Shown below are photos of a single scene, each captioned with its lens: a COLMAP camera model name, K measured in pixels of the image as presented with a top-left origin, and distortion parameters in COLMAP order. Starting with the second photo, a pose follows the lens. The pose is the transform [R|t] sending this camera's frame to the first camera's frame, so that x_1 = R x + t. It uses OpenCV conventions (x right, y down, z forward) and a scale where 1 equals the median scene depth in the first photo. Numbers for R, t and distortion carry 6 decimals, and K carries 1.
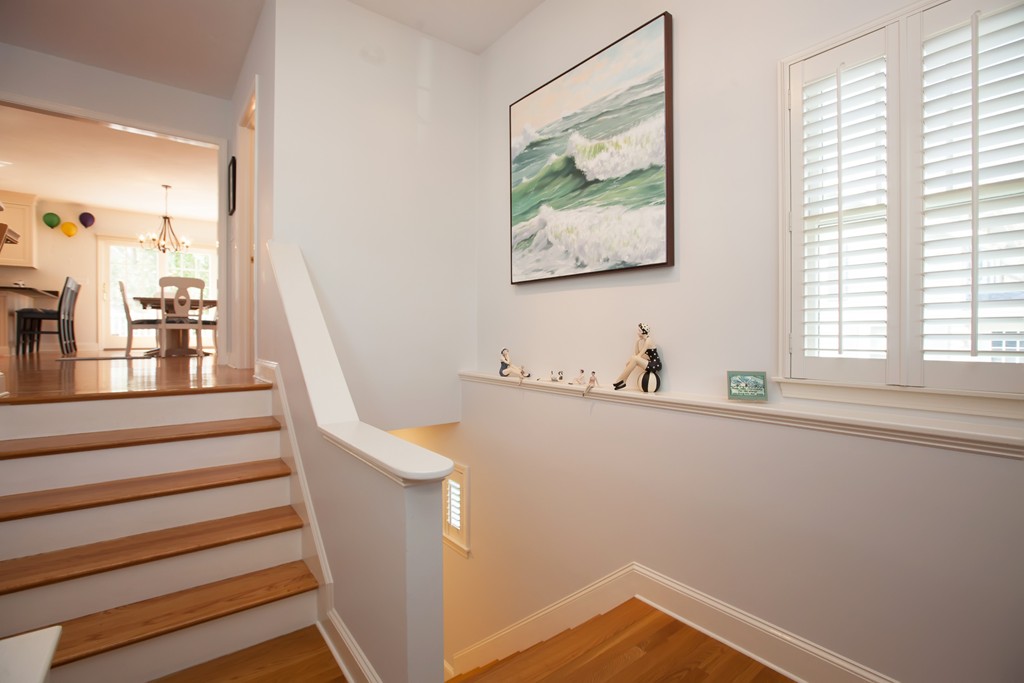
lens RADIAL K [[478.0, 0, 511.6], [0, 478.0, 331.3], [0, 0, 1]] dist [-0.056573, 0.018023]
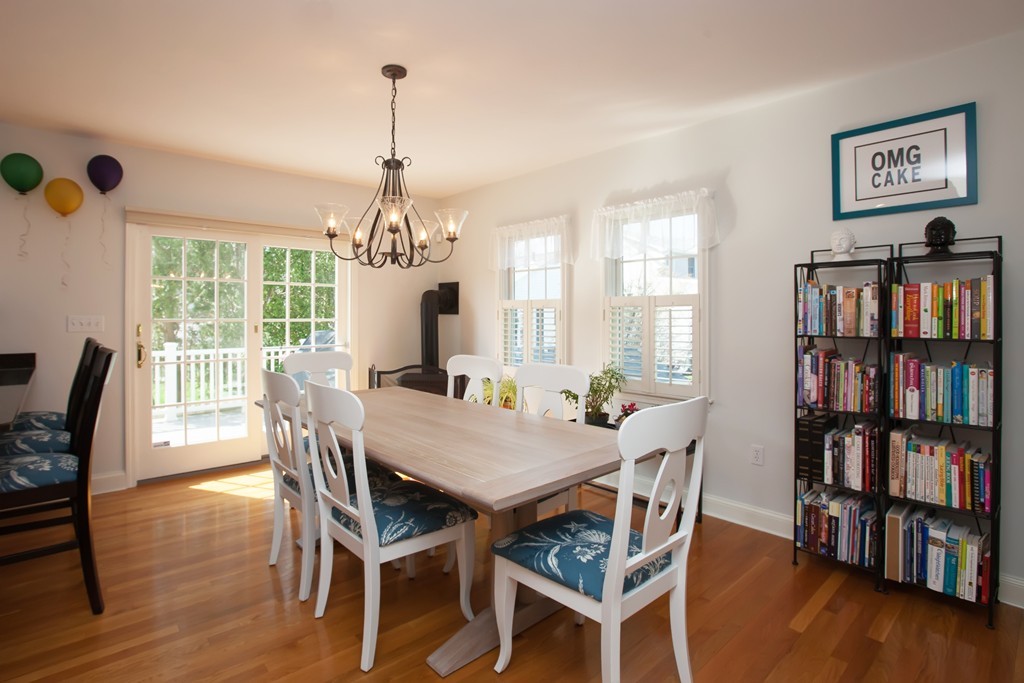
lens RADIAL K [[512.1, 0, 485.8], [0, 512.1, 304.6], [0, 0, 1]] dist [-0.063499, 0.023864]
pose [[0.999185, 0.000747, 0.040370, -0.614007], [-0.000310, 0.999941, -0.010836, -0.123810], [-0.040376, 0.010814, 0.999126, 0.560572]]
